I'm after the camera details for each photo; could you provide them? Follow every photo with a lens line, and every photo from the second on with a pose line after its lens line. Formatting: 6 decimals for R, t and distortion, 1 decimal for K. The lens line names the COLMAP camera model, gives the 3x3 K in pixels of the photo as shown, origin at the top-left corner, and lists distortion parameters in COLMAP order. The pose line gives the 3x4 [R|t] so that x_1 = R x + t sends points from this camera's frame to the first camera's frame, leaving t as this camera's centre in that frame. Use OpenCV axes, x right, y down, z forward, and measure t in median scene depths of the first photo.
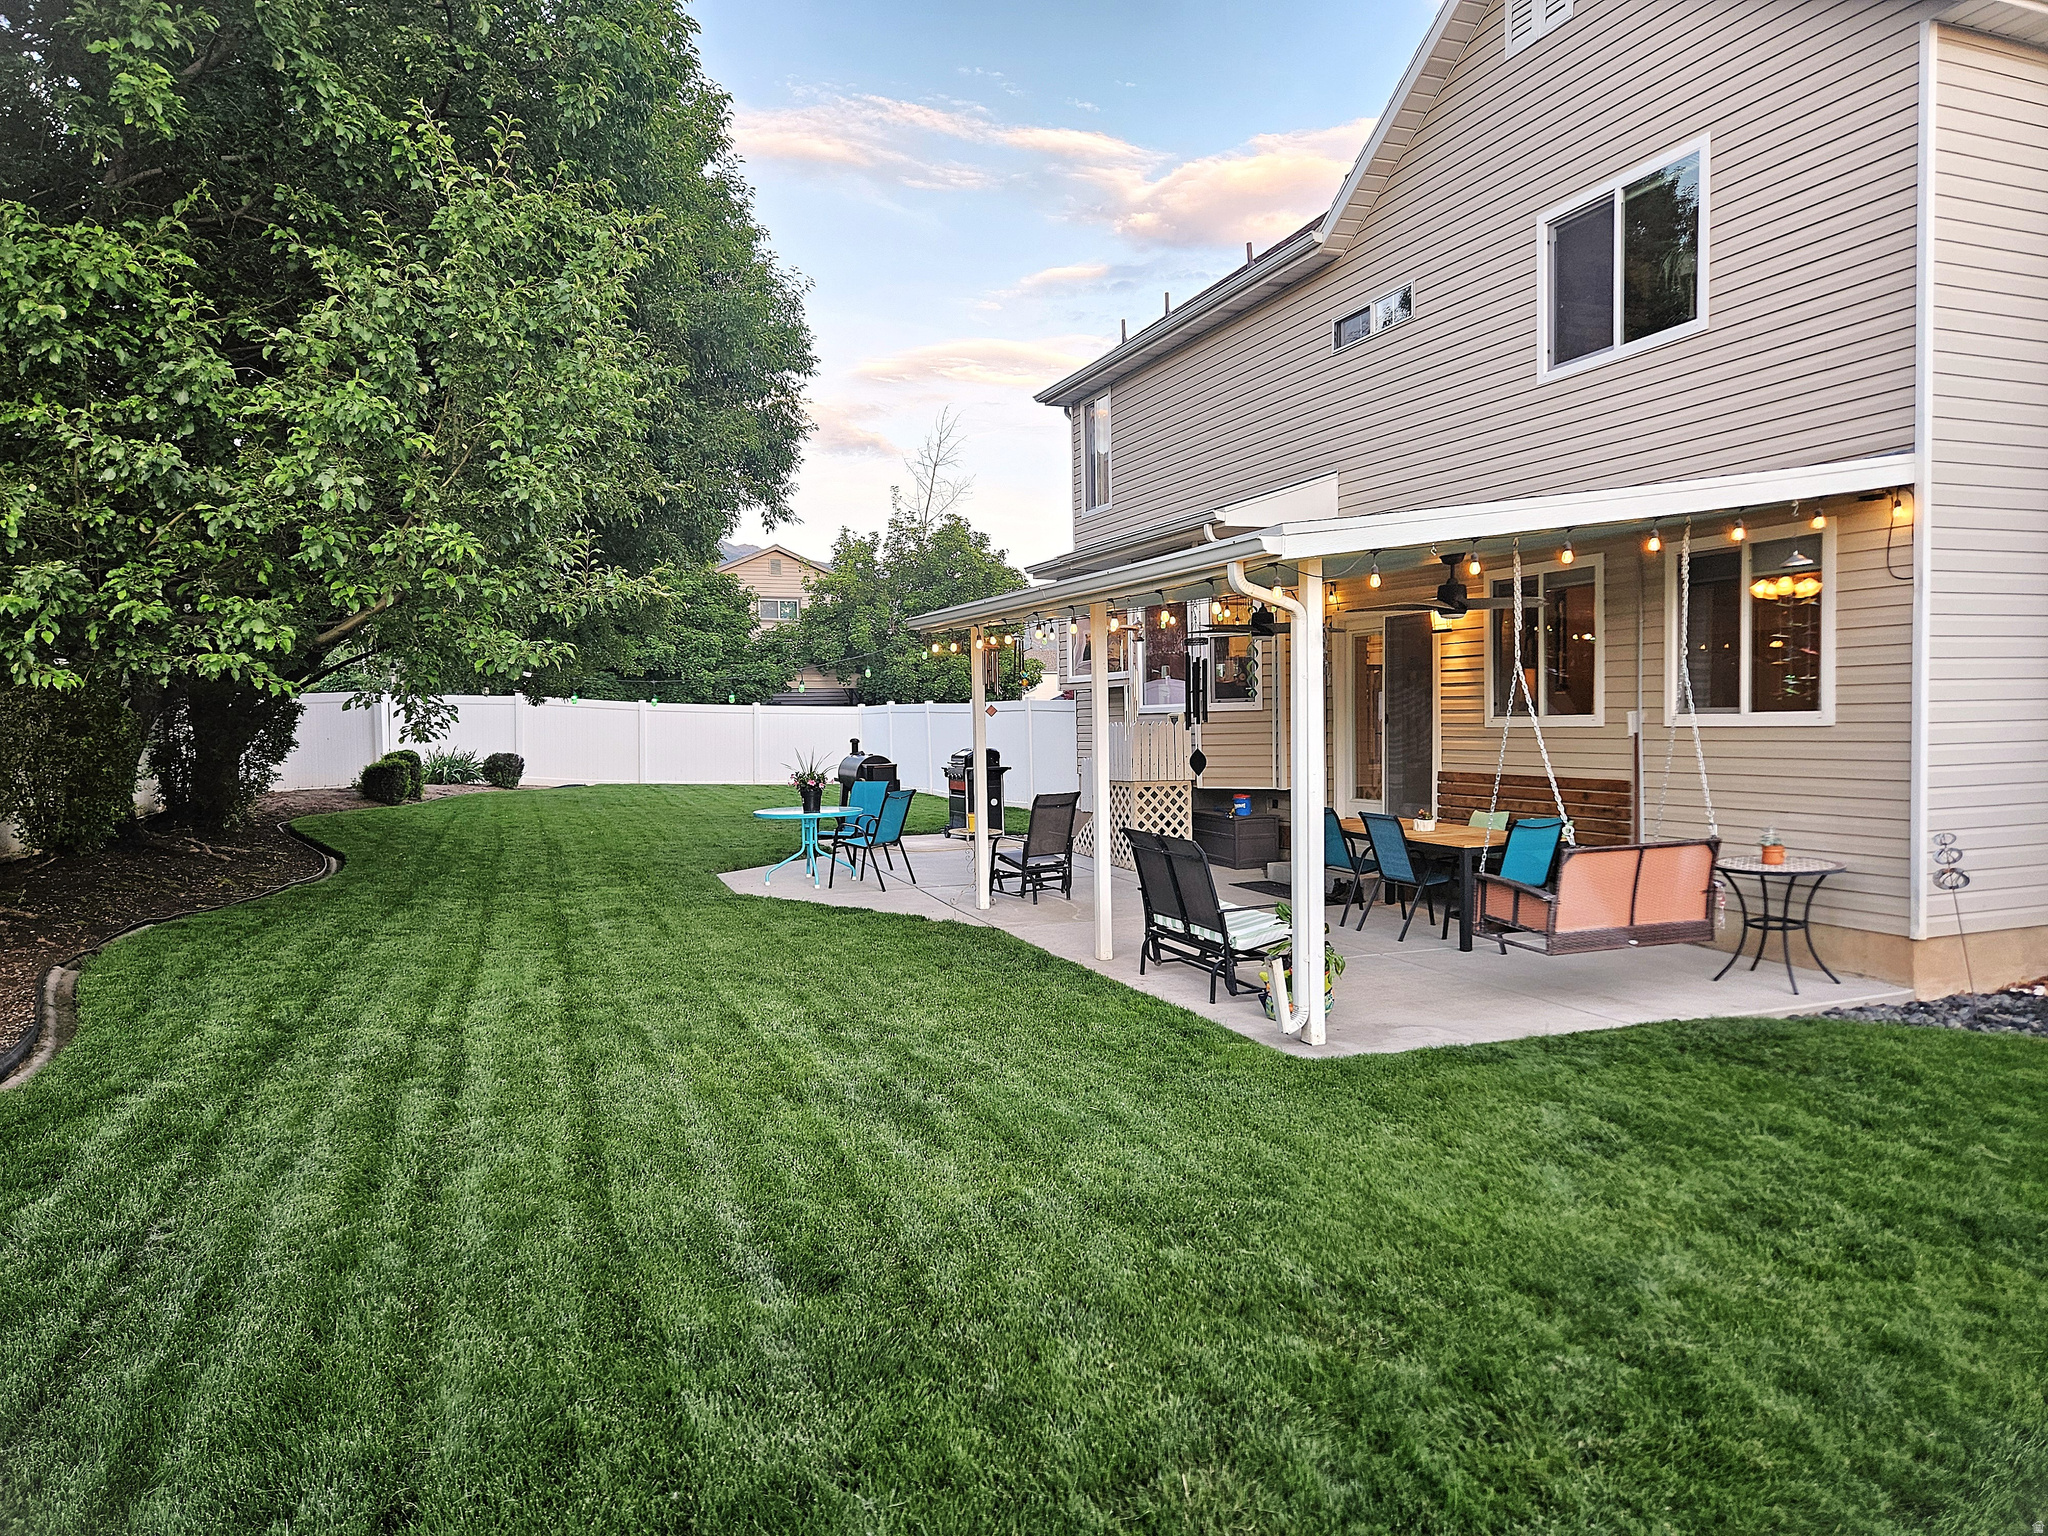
lens RADIAL K [[1357.4, 0, 1012.0], [0, 1357.4, 765.1], [0, 0, 1]] dist [0.097520, -0.074292]
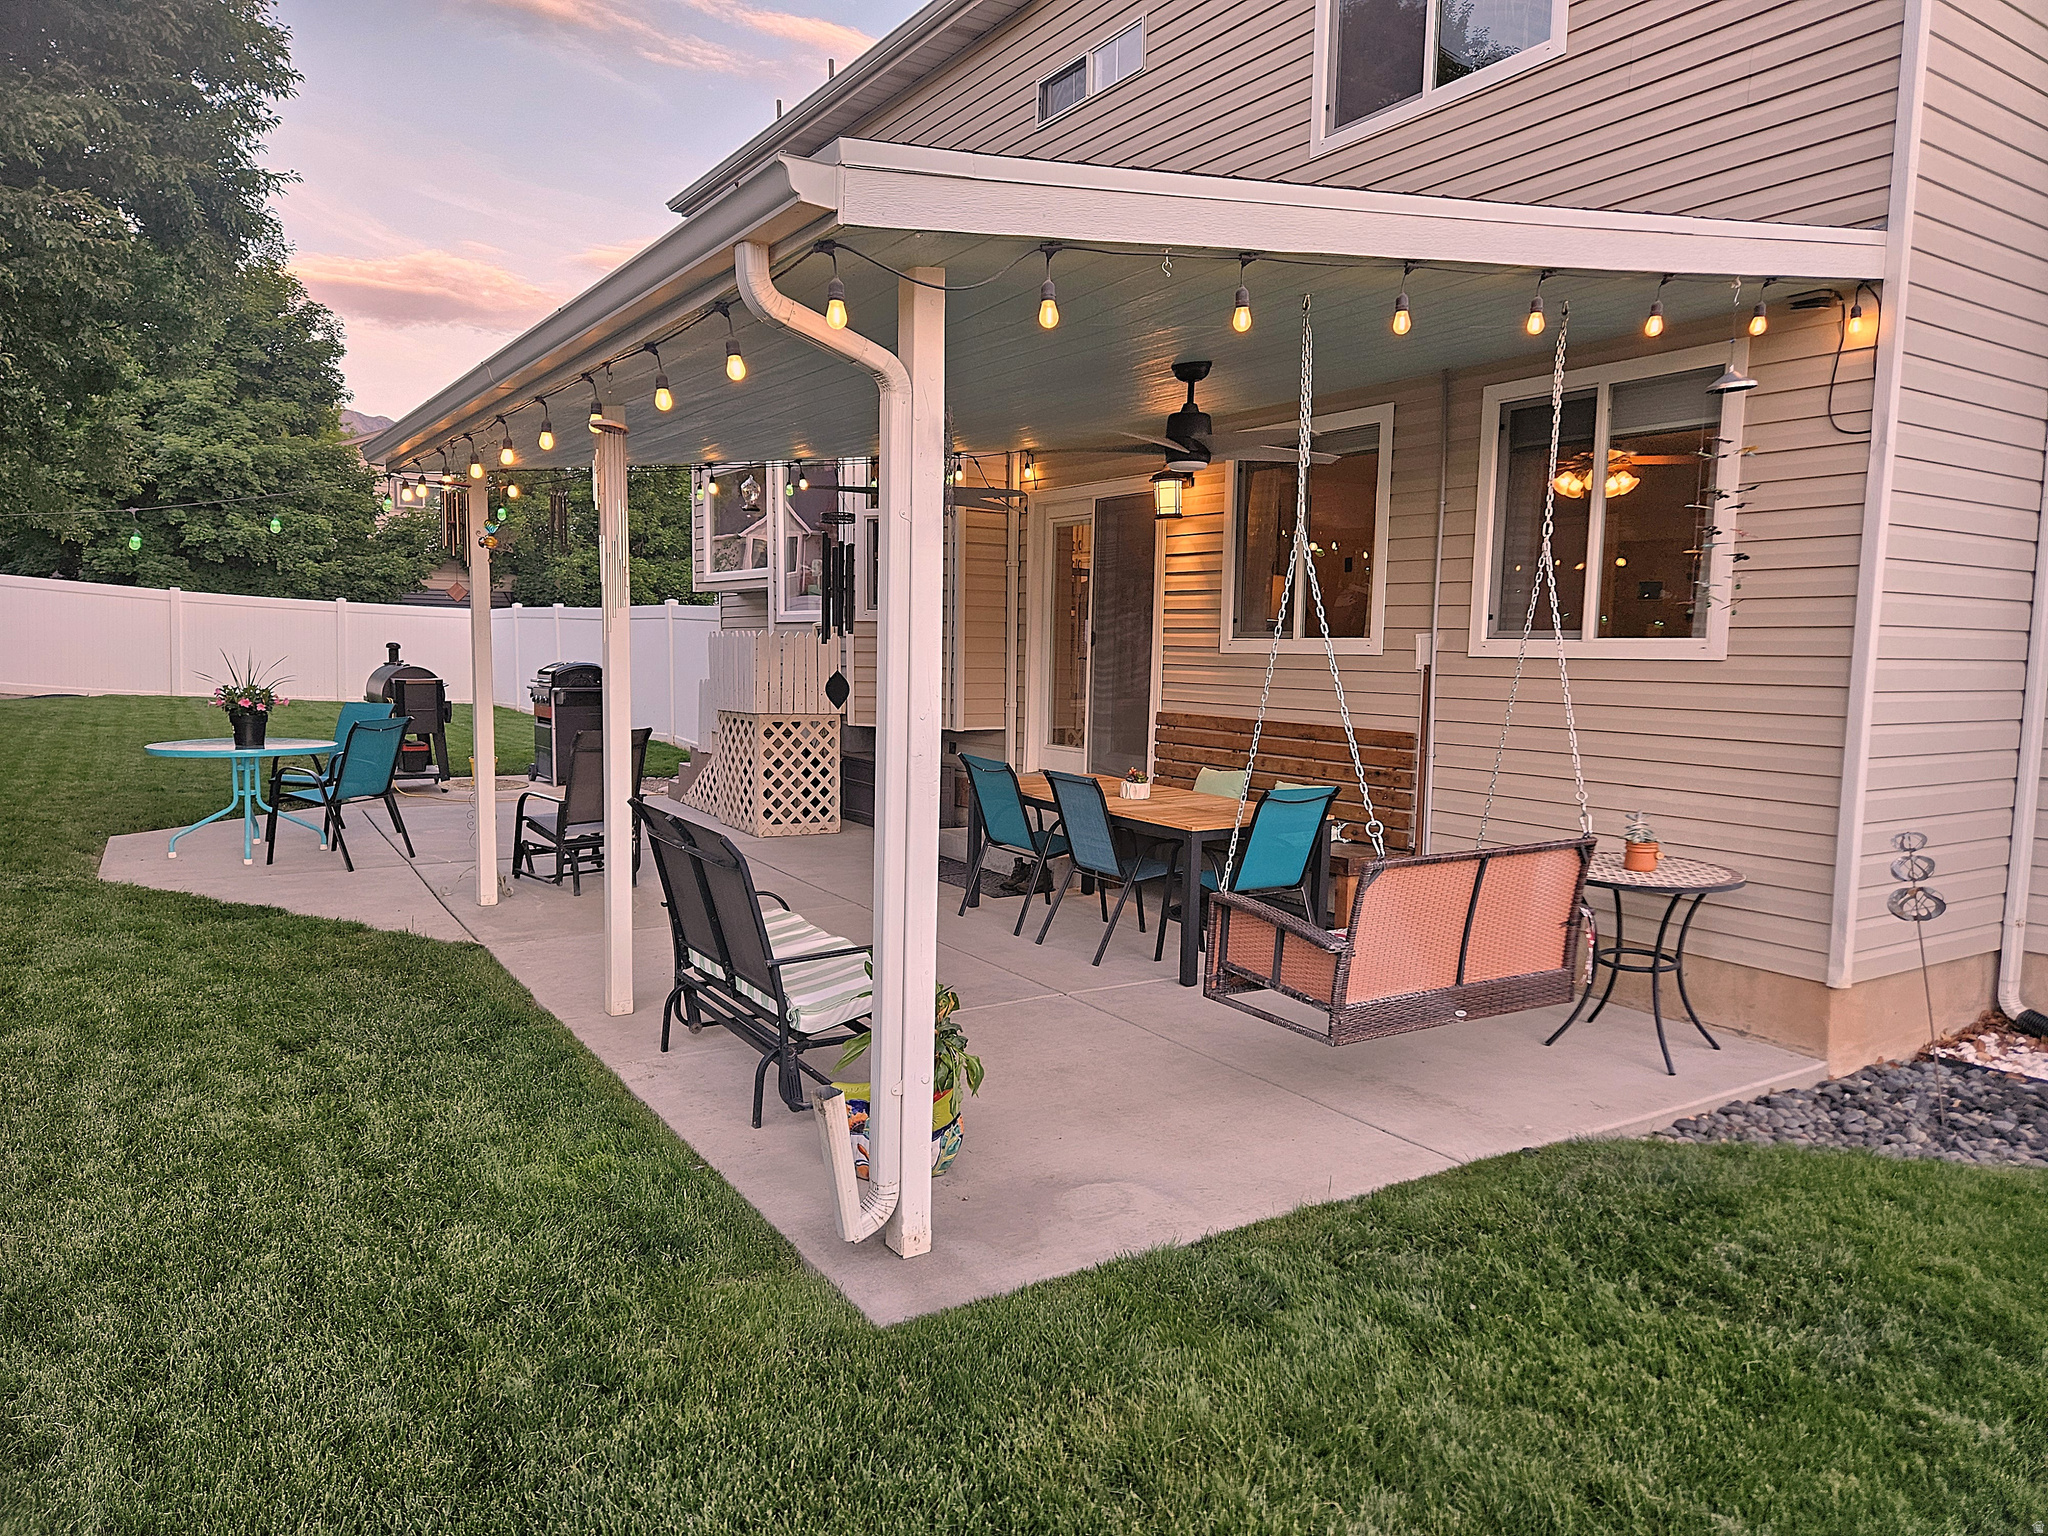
lens RADIAL K [[1357.4, 0, 1012.0], [0, 1357.4, 765.1], [0, 0, 1]] dist [0.097520, -0.074292]
pose [[0.980191, 0.017870, 0.197248, 0.109363], [-0.028387, 0.998315, 0.050617, -0.001859], [-0.196011, -0.055214, 0.979046, 0.357205]]
